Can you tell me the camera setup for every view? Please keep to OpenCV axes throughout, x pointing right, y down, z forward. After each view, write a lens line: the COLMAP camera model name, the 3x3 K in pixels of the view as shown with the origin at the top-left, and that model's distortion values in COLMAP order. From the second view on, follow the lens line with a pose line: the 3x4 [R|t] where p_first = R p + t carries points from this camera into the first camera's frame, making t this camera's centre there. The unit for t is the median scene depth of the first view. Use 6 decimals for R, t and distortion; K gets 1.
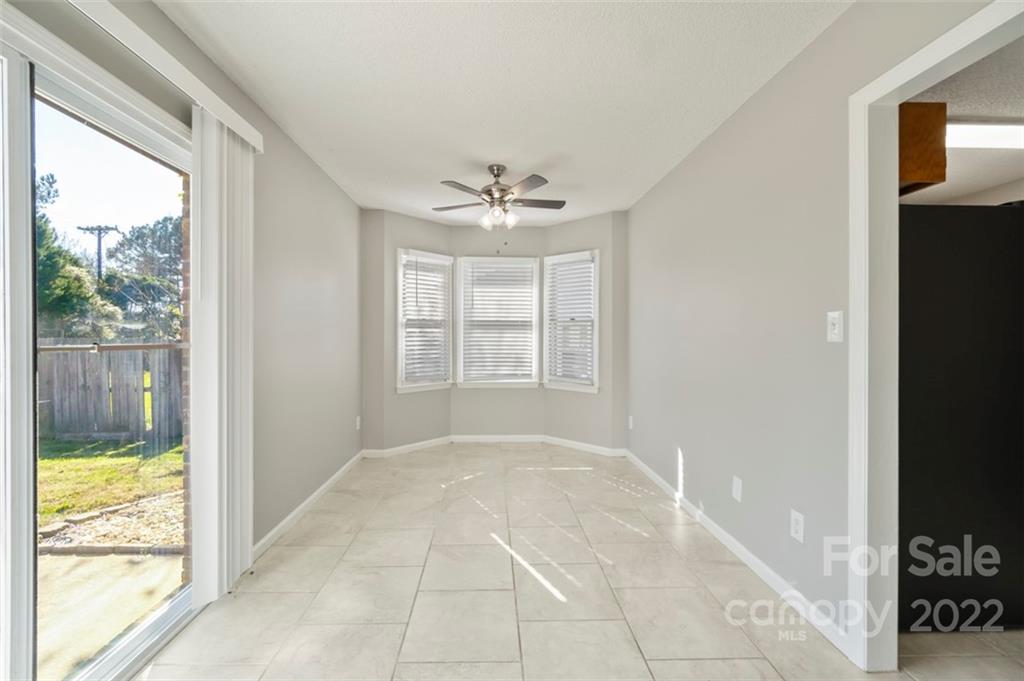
lens RADIAL K [[441.2, 0, 503.6], [0, 441.2, 334.6], [0, 0, 1]] dist [-0.002296, -0.000038]
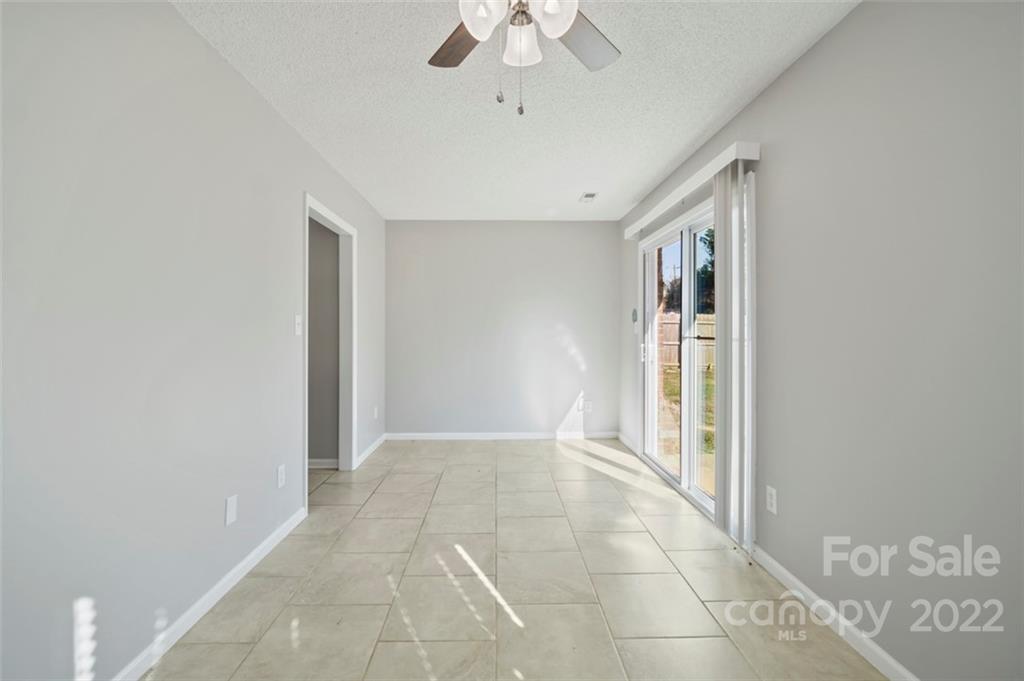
lens RADIAL K [[445.0, 0, 510.0], [0, 445.0, 323.9], [0, 0, 1]] dist [-0.000104, 0.000049]
pose [[-0.999974, -0.007172, 0.000838, -0.004912], [-0.007188, 0.999731, -0.022046, 0.005083], [-0.000679, -0.022052, -0.999757, 1.315477]]
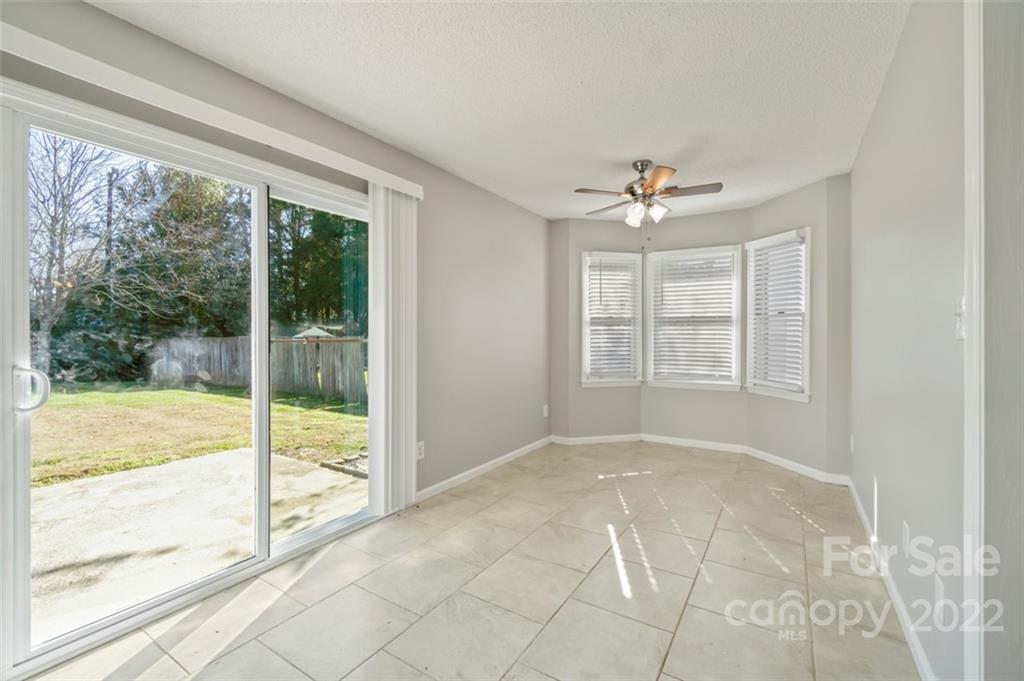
lens RADIAL K [[440.4, 0, 507.2], [0, 440.4, 330.7], [0, 0, 1]] dist [-0.001355, 0.000041]
pose [[0.829202, -0.009191, -0.558874, 0.274949], [0.006288, 0.999955, -0.007116, 0.003209], [0.558914, 0.002386, 0.829222, 0.011327]]
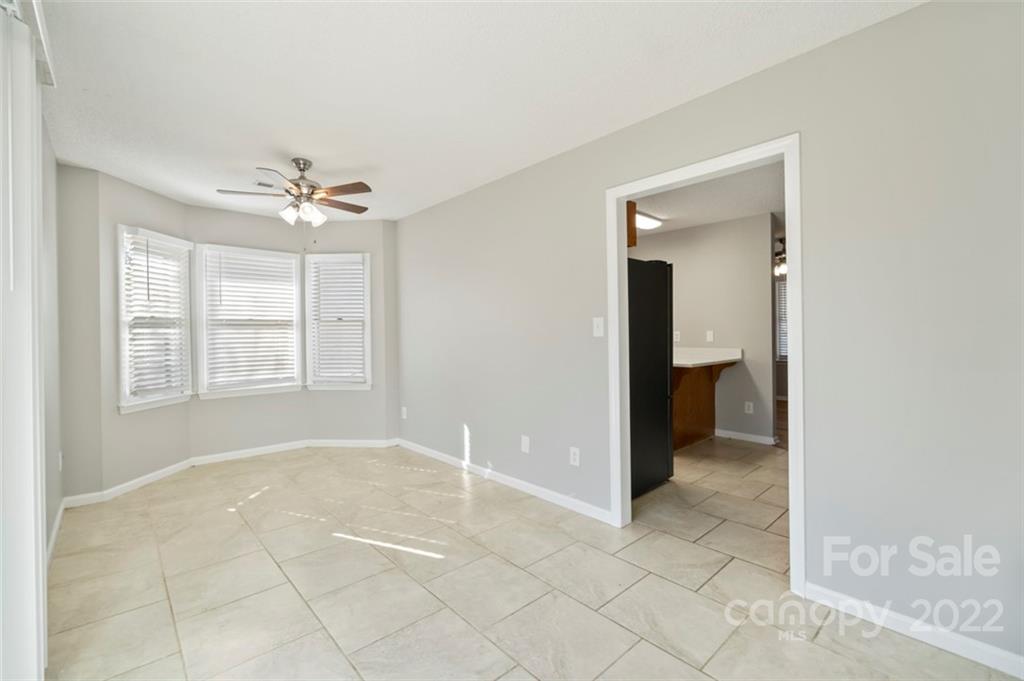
lens RADIAL K [[437.5, 0, 504.4], [0, 437.5, 330.5], [0, 0, 1]] dist [-0.005549, -0.000171]
pose [[0.765430, -0.006558, 0.643485, -0.284536], [0.010617, 0.999941, -0.002439, -0.003174], [-0.643431, 0.008699, 0.765455, -0.009200]]
